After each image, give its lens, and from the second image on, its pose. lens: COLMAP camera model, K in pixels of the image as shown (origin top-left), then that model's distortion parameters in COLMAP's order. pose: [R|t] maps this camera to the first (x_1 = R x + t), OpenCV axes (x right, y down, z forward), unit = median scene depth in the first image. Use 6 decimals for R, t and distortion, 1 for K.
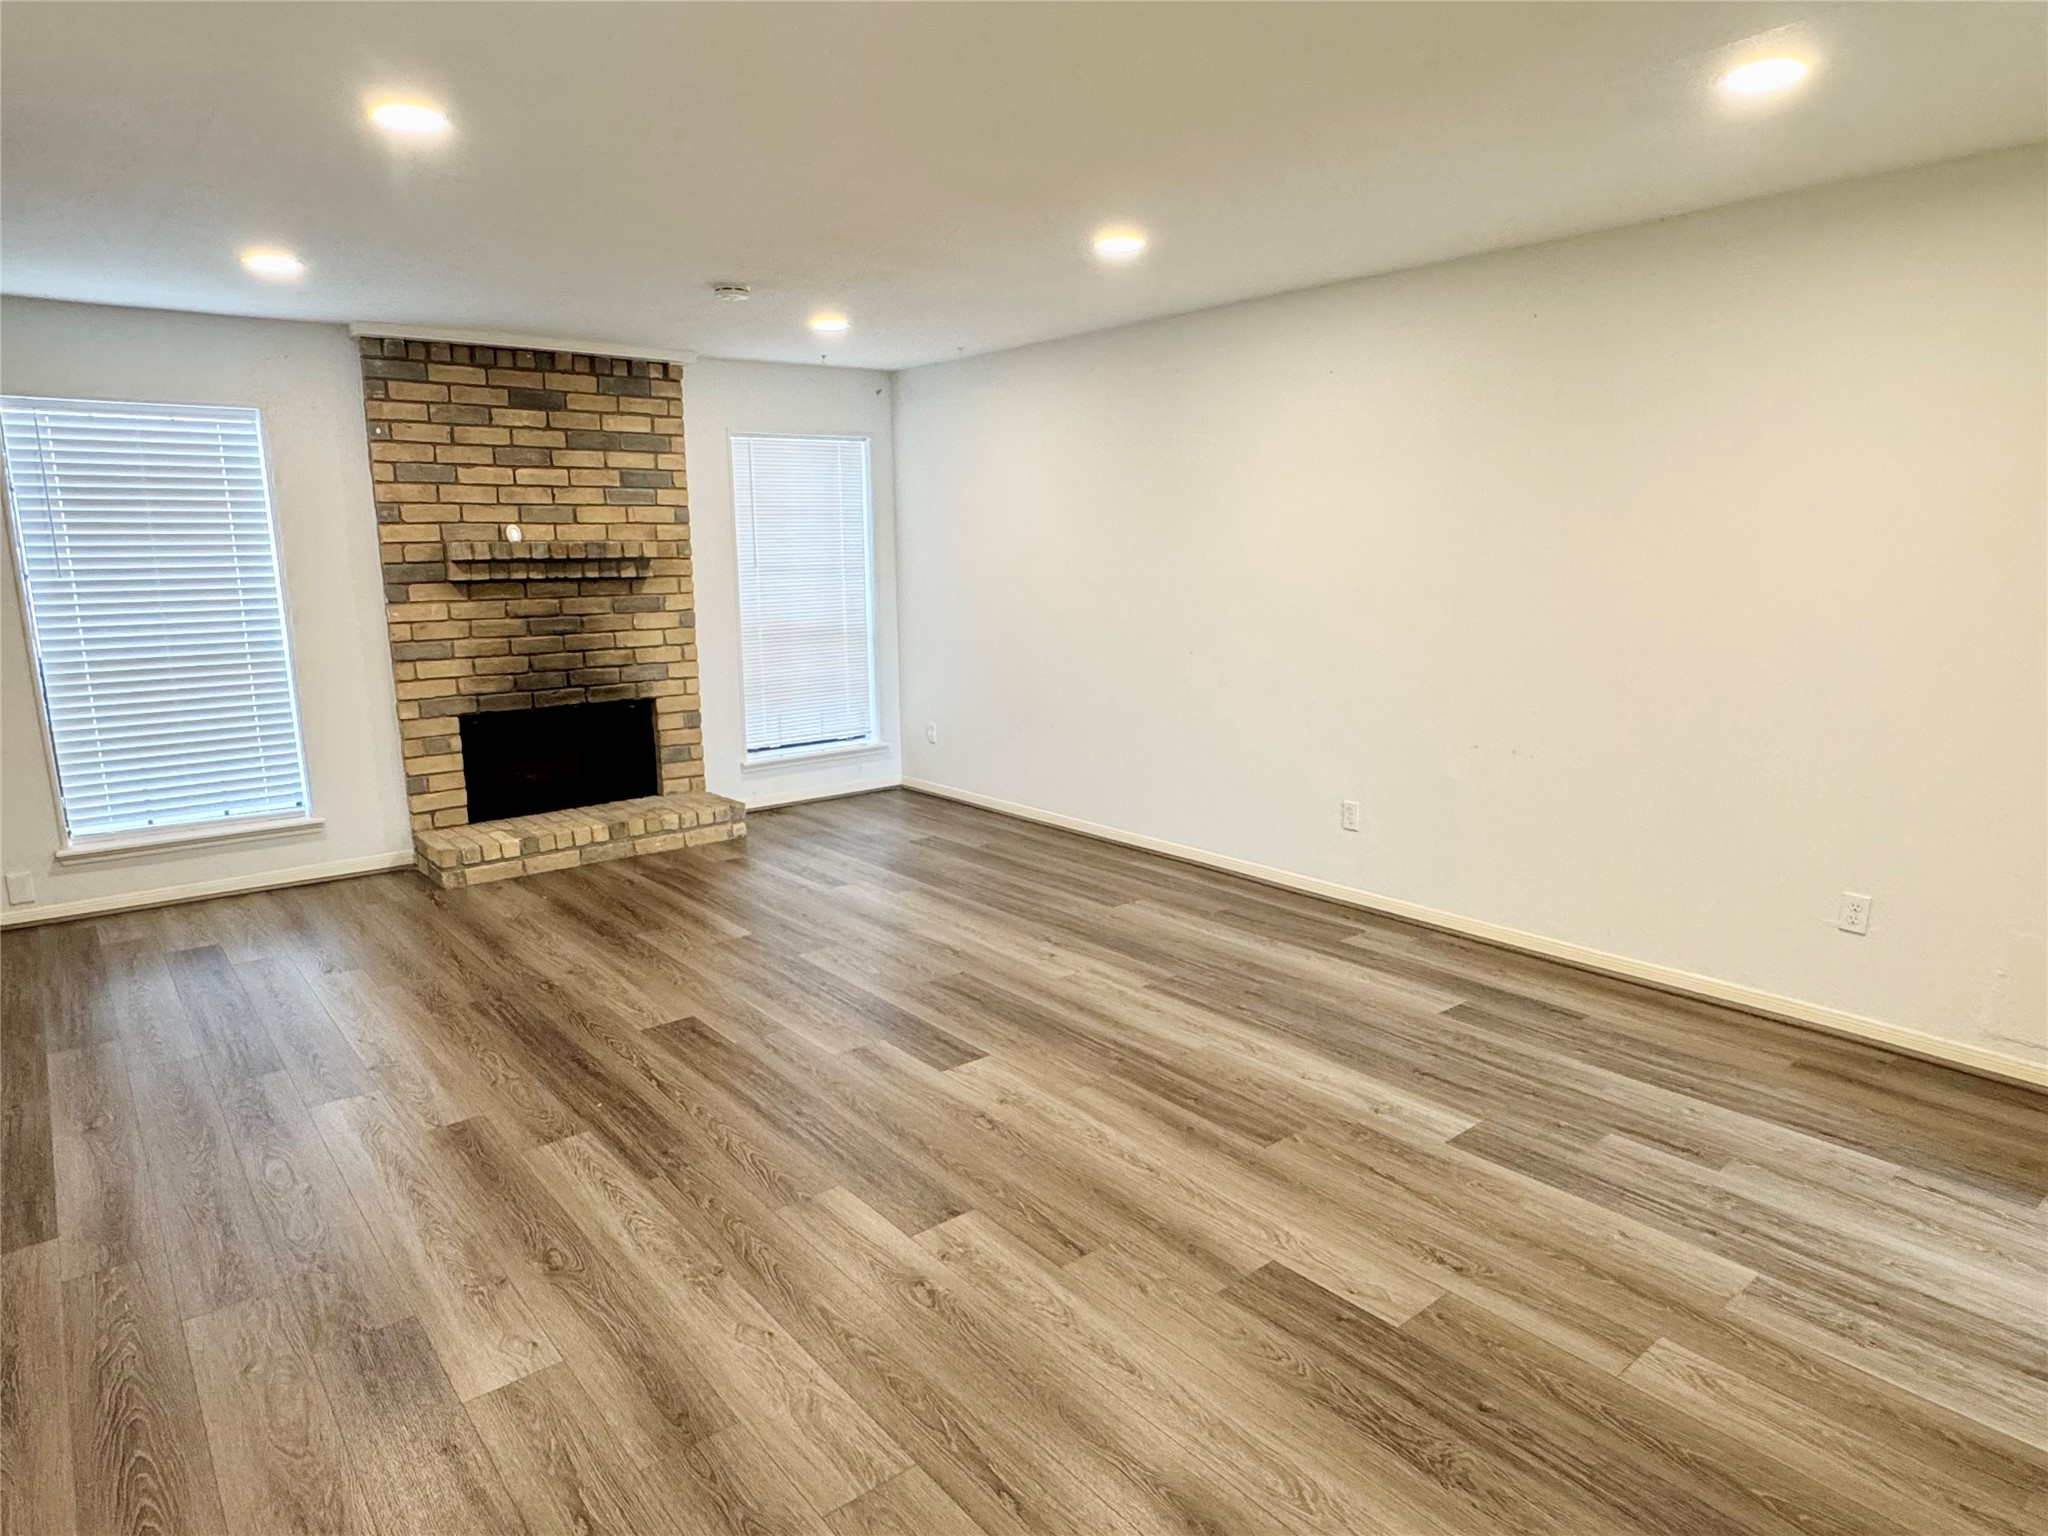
lens RADIAL K [[1219.5, 0, 1015.5], [0, 1219.5, 766.3], [0, 0, 1]] dist [-0.004929, 0.001715]
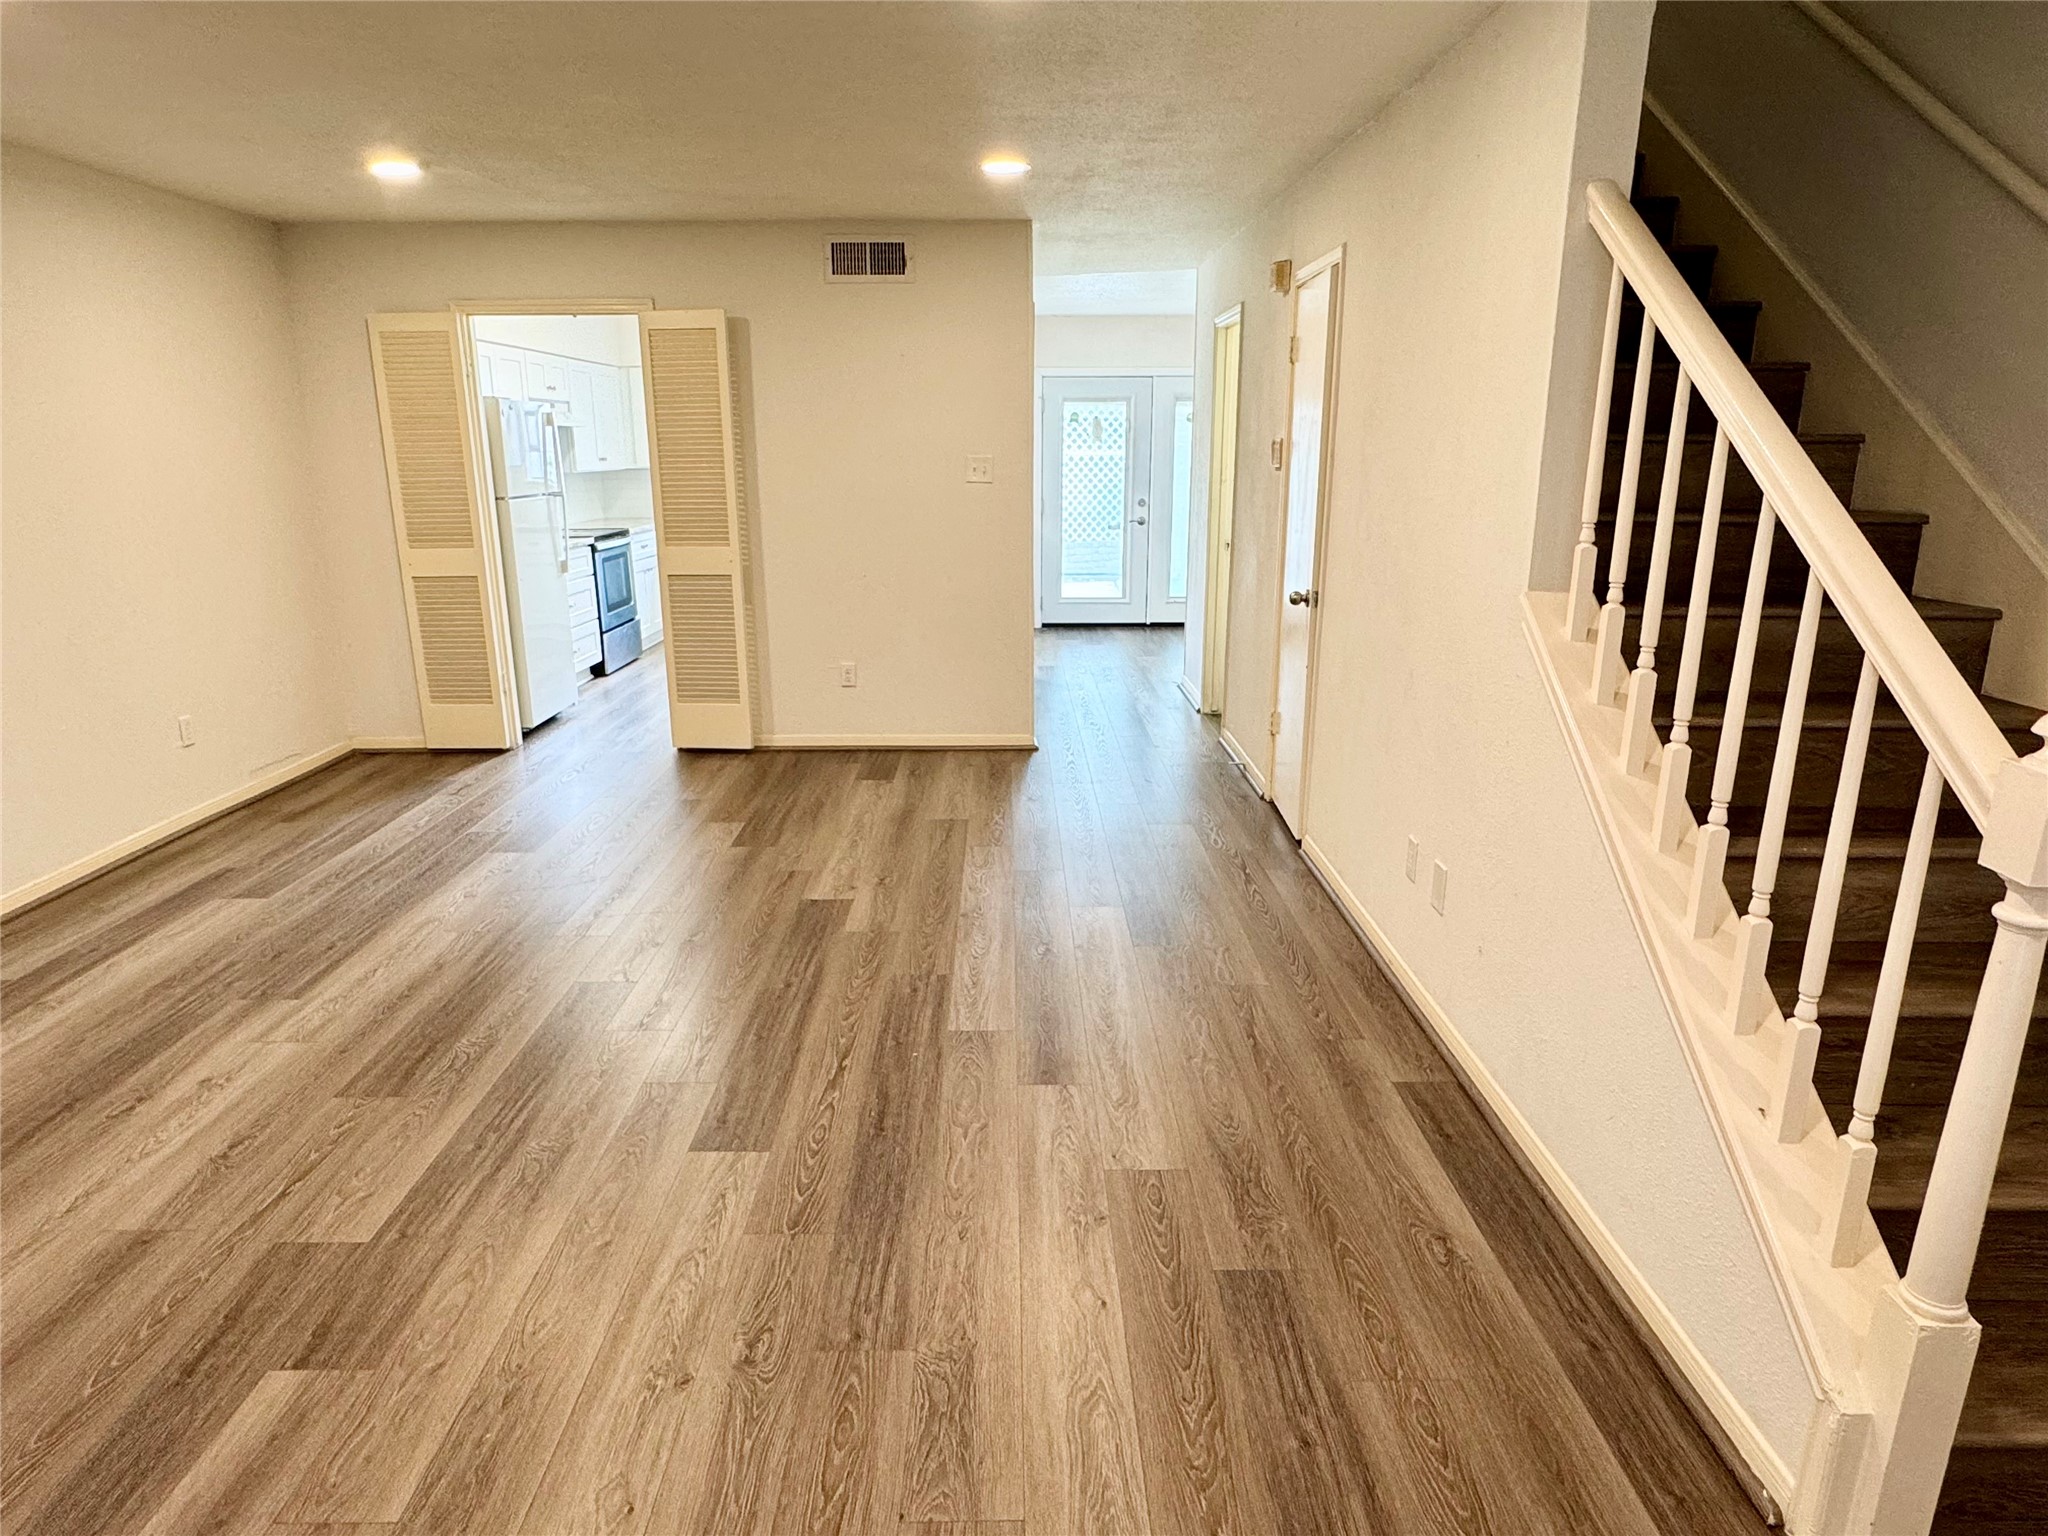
lens RADIAL K [[1219.5, 0, 1012.7], [0, 1219.5, 773.5], [0, 0, 1]] dist [-0.004929, 0.001715]
pose [[-0.779785, -0.153763, 0.606871, -0.532989], [0.125801, 0.911111, 0.392492, -0.157163], [-0.613278, 0.382404, -0.691127, 0.866566]]
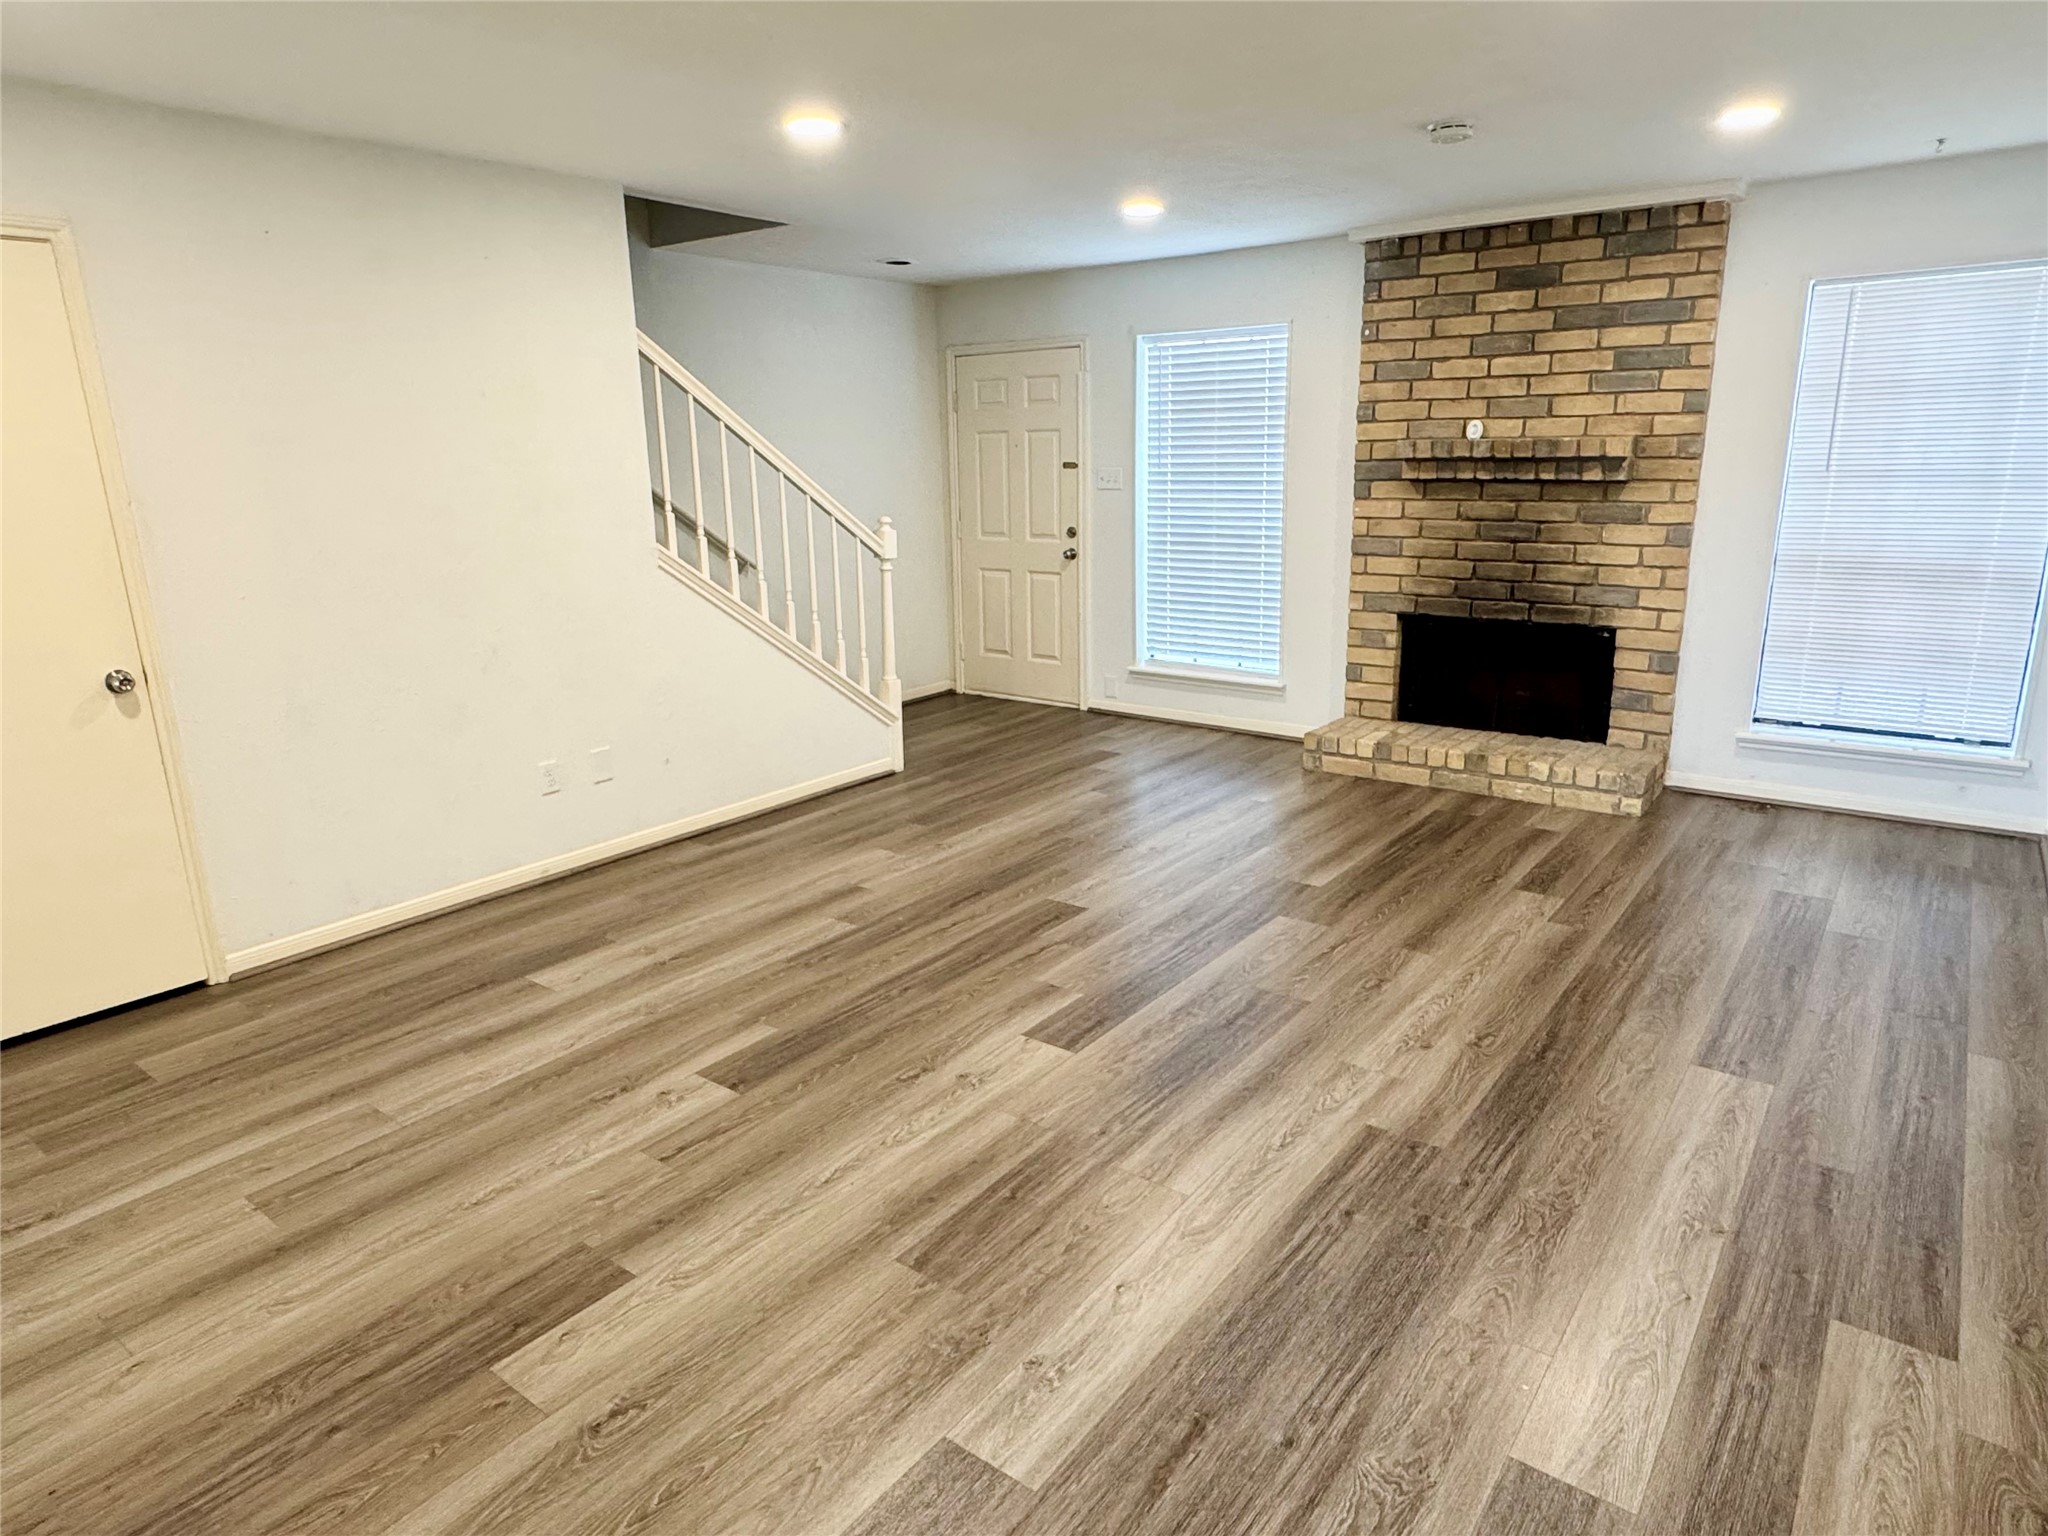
lens RADIAL K [[1219.5, 0, 1019.0], [0, 1219.5, 765.5], [0, 0, 1]] dist [-0.004929, 0.001715]
pose [[0.236855, 0.250129, -0.938795, 0.457065], [-0.160898, 0.963046, 0.215996, -0.088671], [0.958129, 0.099891, 0.268347, 0.439397]]
